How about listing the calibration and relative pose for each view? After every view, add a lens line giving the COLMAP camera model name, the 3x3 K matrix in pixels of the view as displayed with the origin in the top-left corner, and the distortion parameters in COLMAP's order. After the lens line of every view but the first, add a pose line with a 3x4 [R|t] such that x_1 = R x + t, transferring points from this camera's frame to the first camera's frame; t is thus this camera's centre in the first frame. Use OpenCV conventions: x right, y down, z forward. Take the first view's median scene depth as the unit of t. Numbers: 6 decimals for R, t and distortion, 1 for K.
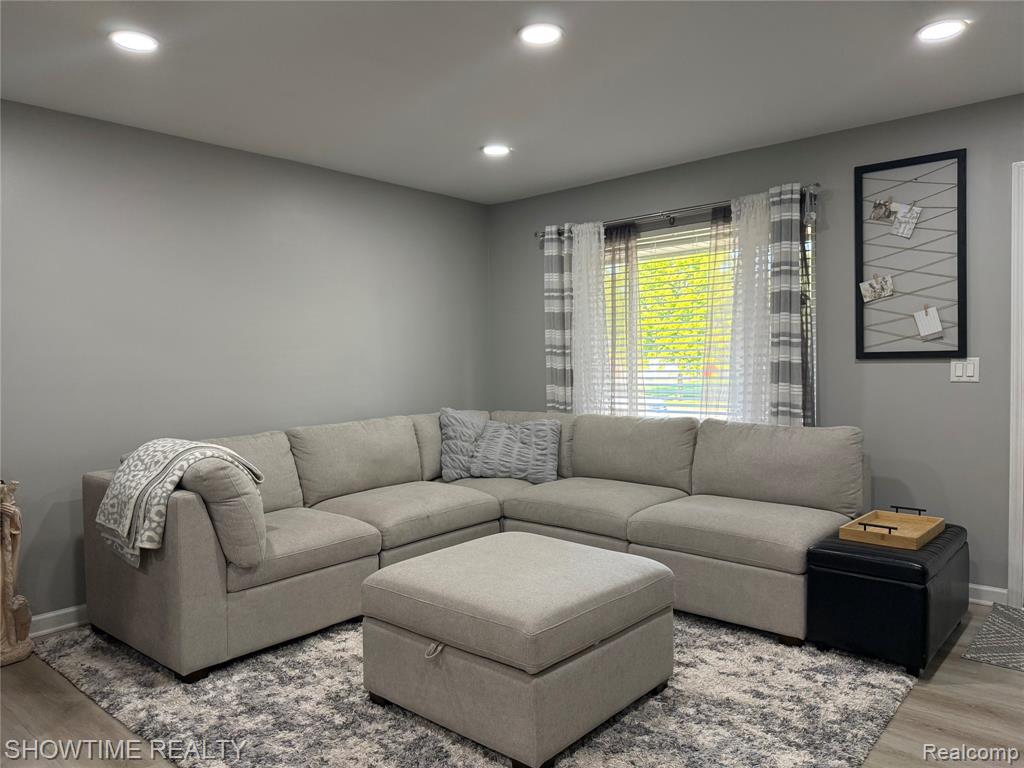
lens RADIAL K [[719.2, 0, 507.5], [0, 719.2, 376.5], [0, 0, 1]] dist [0.049572, -0.064436]
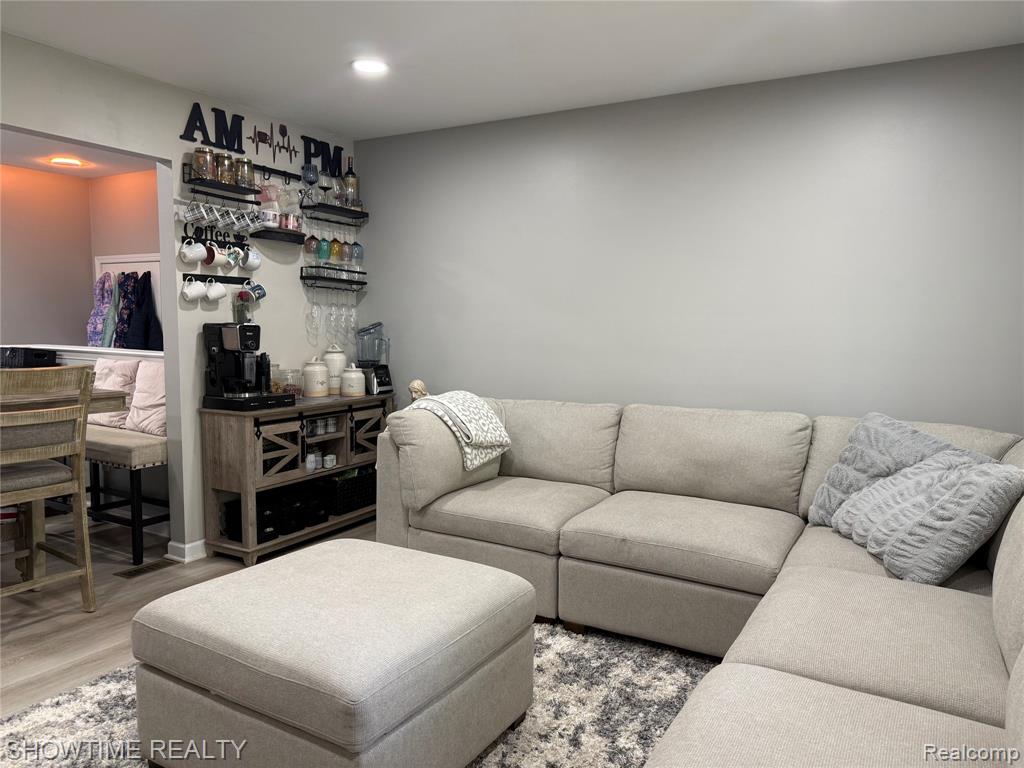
lens RADIAL K [[719.2, 0, 520.3], [0, 719.2, 382.9], [0, 0, 1]] dist [0.049572, -0.064436]
pose [[0.210807, 0.109915, -0.971328, 0.725388], [-0.045452, 0.993686, 0.102581, -0.053326], [0.976470, 0.022524, 0.214472, 0.893985]]
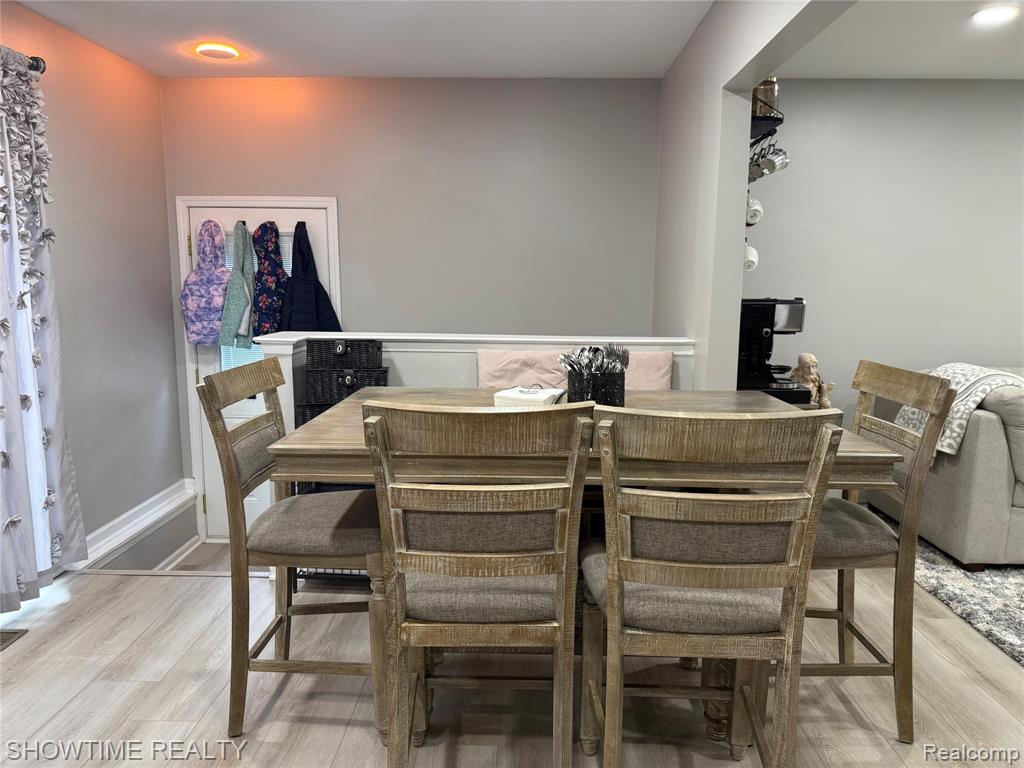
lens RADIAL K [[719.2, 0, 513.3], [0, 719.2, 386.4], [0, 0, 1]] dist [0.049572, -0.064436]
pose [[0.652794, 0.140111, -0.744465, -0.083135], [-0.046626, 0.988315, 0.145121, -0.012853], [0.756099, -0.060023, 0.651699, -0.316626]]
